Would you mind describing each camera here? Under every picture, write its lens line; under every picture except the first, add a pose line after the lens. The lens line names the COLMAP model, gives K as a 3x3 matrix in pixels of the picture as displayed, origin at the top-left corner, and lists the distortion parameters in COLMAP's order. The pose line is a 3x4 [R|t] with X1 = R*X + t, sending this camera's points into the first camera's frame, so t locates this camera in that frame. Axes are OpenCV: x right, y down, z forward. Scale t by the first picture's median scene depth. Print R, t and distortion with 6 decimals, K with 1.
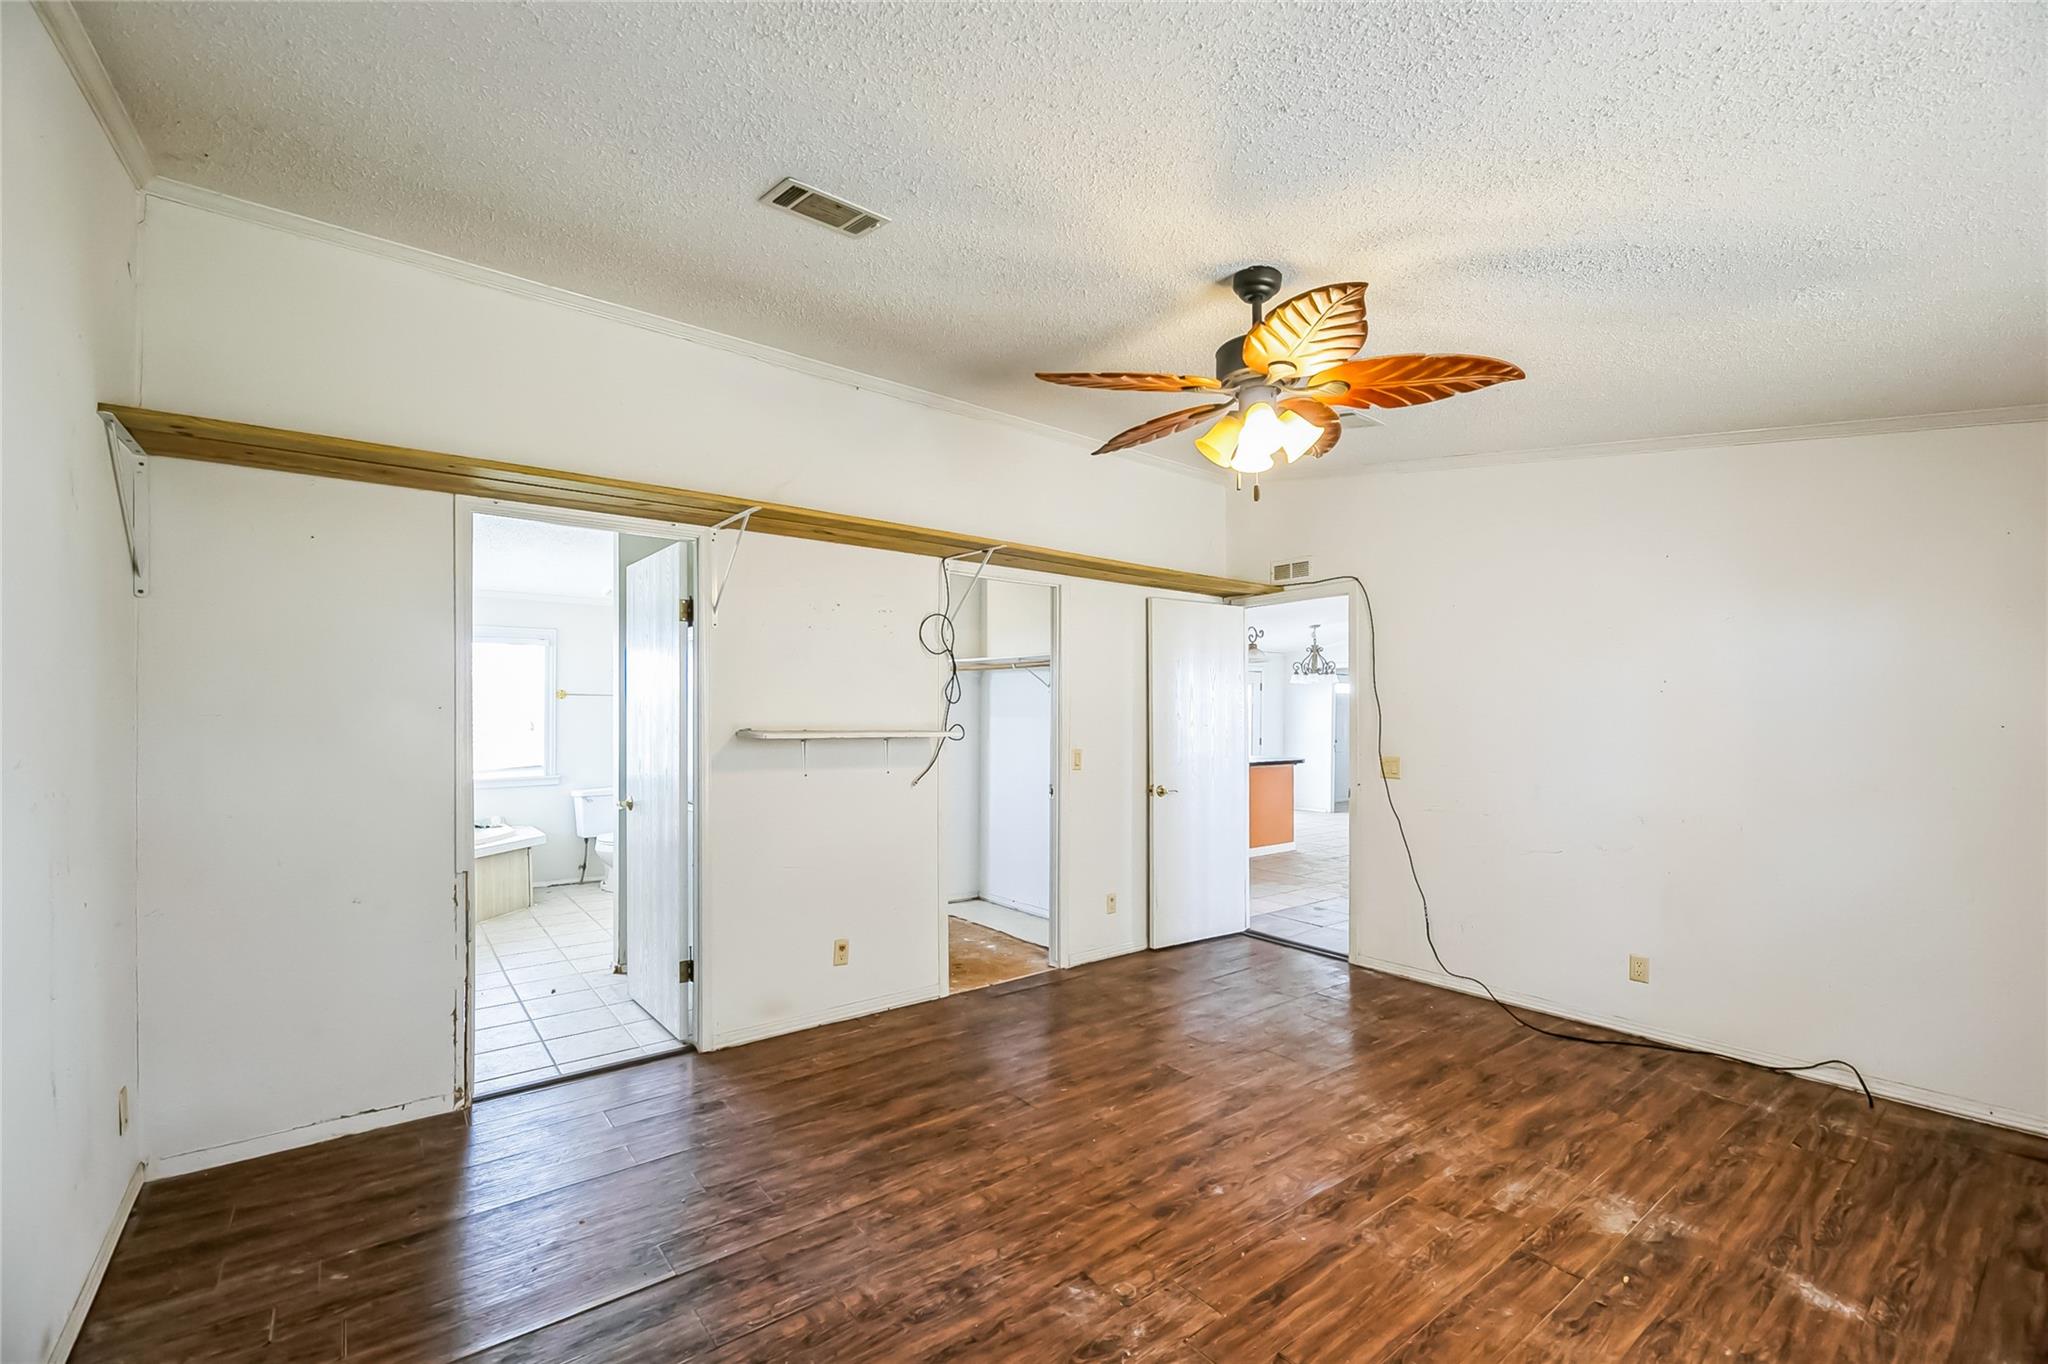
lens RADIAL K [[839.1, 0, 1023.5], [0, 839.1, 699.5], [0, 0, 1]] dist [-0.000313, 0.000150]
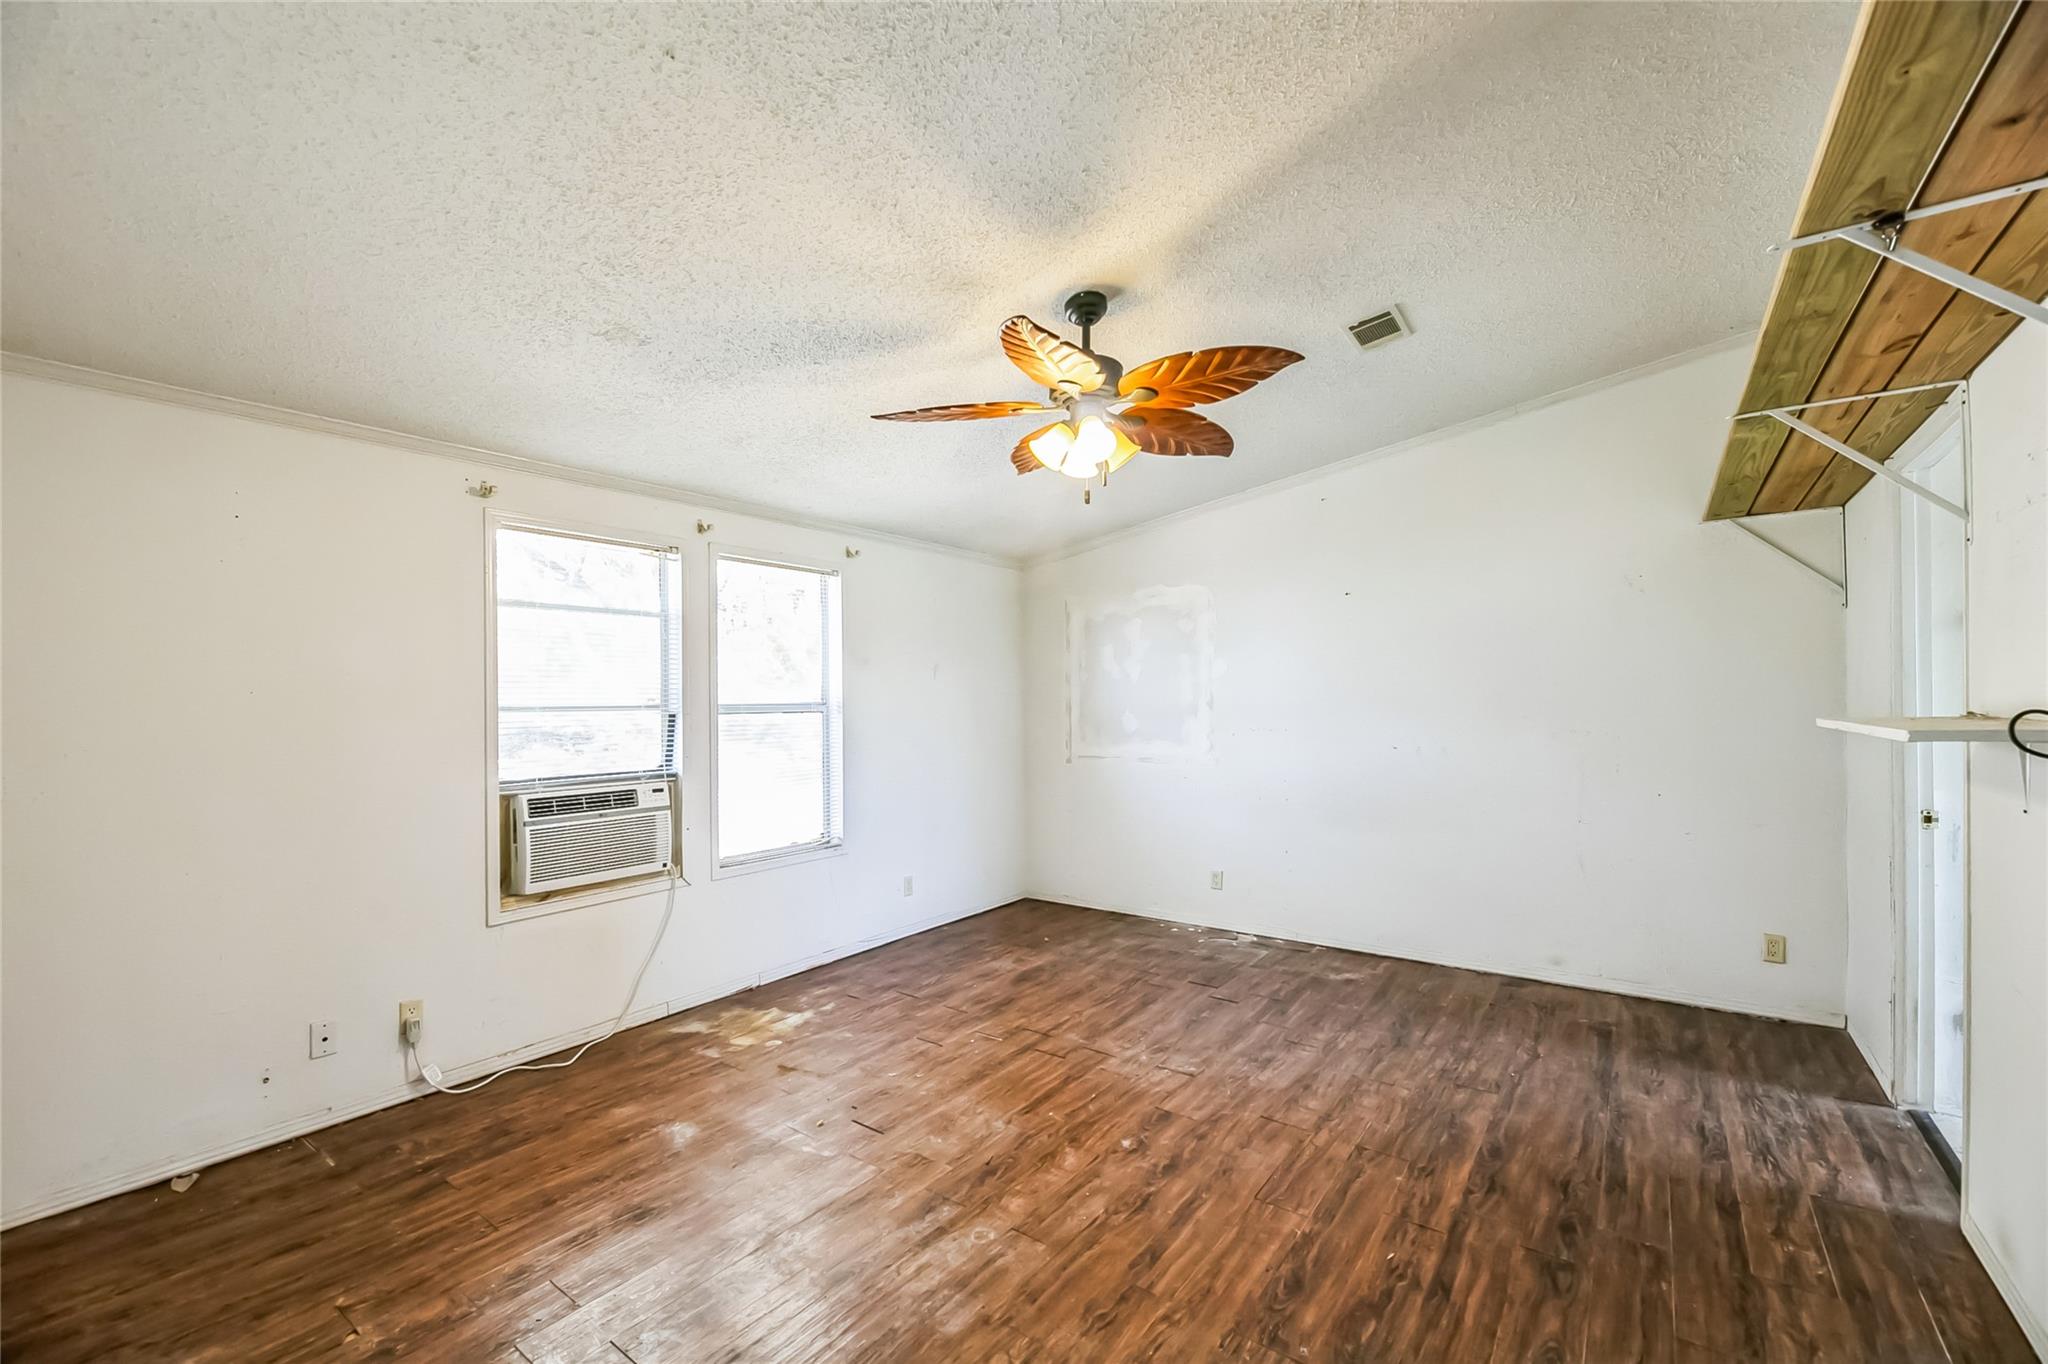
lens RADIAL K [[839.1, 0, 1024.1], [0, 839.1, 695.7], [0, 0, 1]] dist [-0.000313, 0.000150]
pose [[-0.960588, 0.003819, -0.277951, 0.663794], [0.012253, 0.999515, -0.028613, 0.049029], [0.277707, -0.030891, -0.960169, 2.045079]]
